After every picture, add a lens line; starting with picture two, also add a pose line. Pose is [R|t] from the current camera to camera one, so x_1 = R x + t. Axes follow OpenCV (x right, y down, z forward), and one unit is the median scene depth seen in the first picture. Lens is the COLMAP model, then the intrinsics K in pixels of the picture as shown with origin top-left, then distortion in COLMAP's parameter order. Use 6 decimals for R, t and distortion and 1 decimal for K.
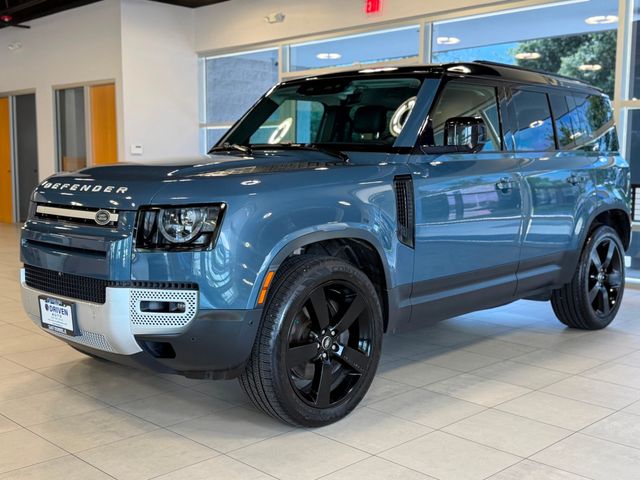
lens RADIAL K [[754.5, 0, 316.7], [0, 754.5, 236.3], [0, 0, 1]] dist [0.105084, 0.000000]
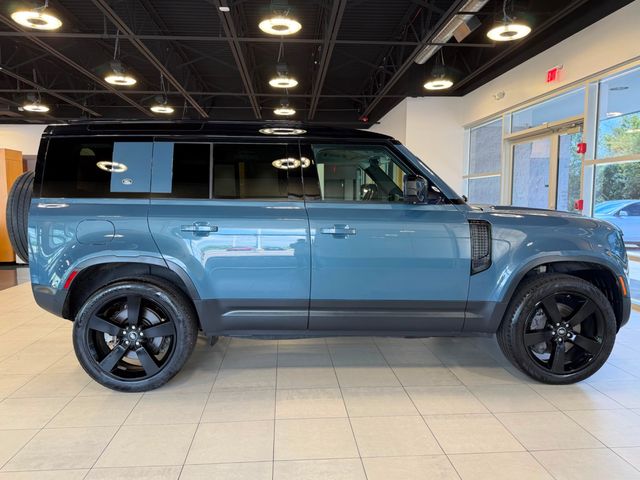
lens RADIAL K [[472.6, 0, 318.7], [0, 472.6, 241.9], [0, 0, 1]] dist [0.027271, -0.044237]
pose [[0.753843, 0.050948, -0.655076, 0.707749], [-0.056322, 0.998330, 0.012830, -0.061269], [0.654636, 0.027224, 0.755454, 0.453308]]
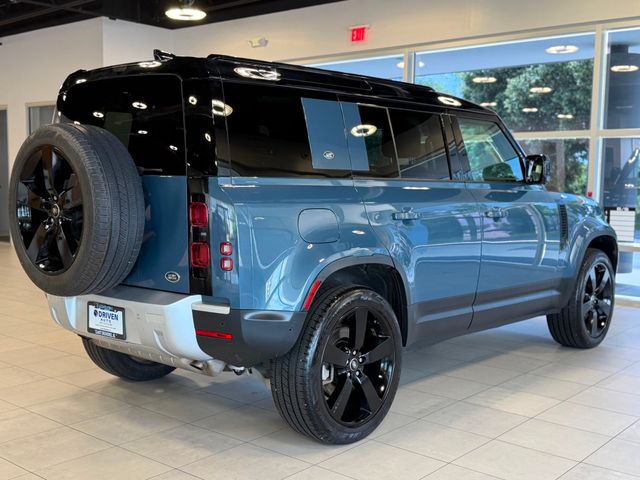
lens RADIAL K [[754.5, 0, 322.4], [0, 754.5, 233.2], [0, 0, 1]] dist [0.105084, 0.000000]
pose [[0.996177, -0.001582, 0.087343, -0.159621], [0.003320, 0.999799, -0.019750, -0.019679], [-0.087295, 0.019965, 0.995982, -0.075955]]
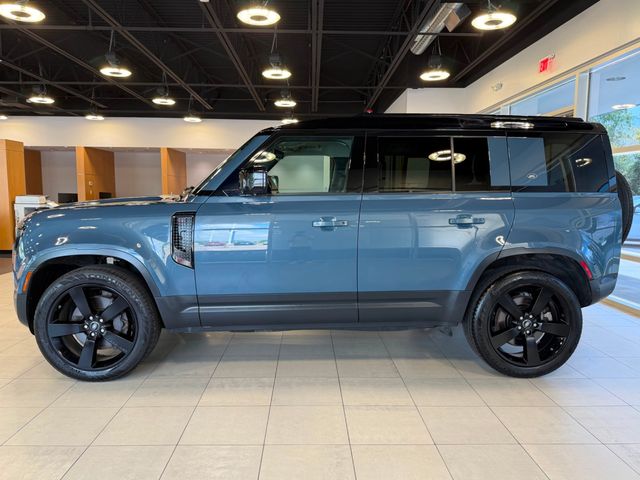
lens RADIAL K [[472.6, 0, 320.5], [0, 472.6, 244.6], [0, 0, 1]] dist [0.027271, -0.044237]
pose [[0.723892, 0.073400, -0.685997, 0.818353], [-0.066920, 0.997106, 0.036072, -0.066984], [0.686660, 0.019795, 0.726709, 0.551276]]
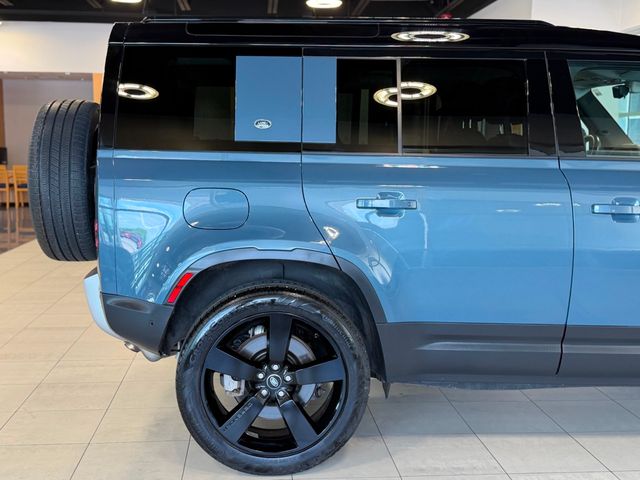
lens RADIAL K [[754.5, 0, 319.0], [0, 754.5, 240.4], [0, 0, 1]] dist [0.105084, 0.000000]
pose [[0.767680, 0.079780, -0.635848, 0.468819], [-0.067486, 0.996768, 0.043587, -0.054015], [0.637270, 0.009450, 0.770583, 0.293828]]
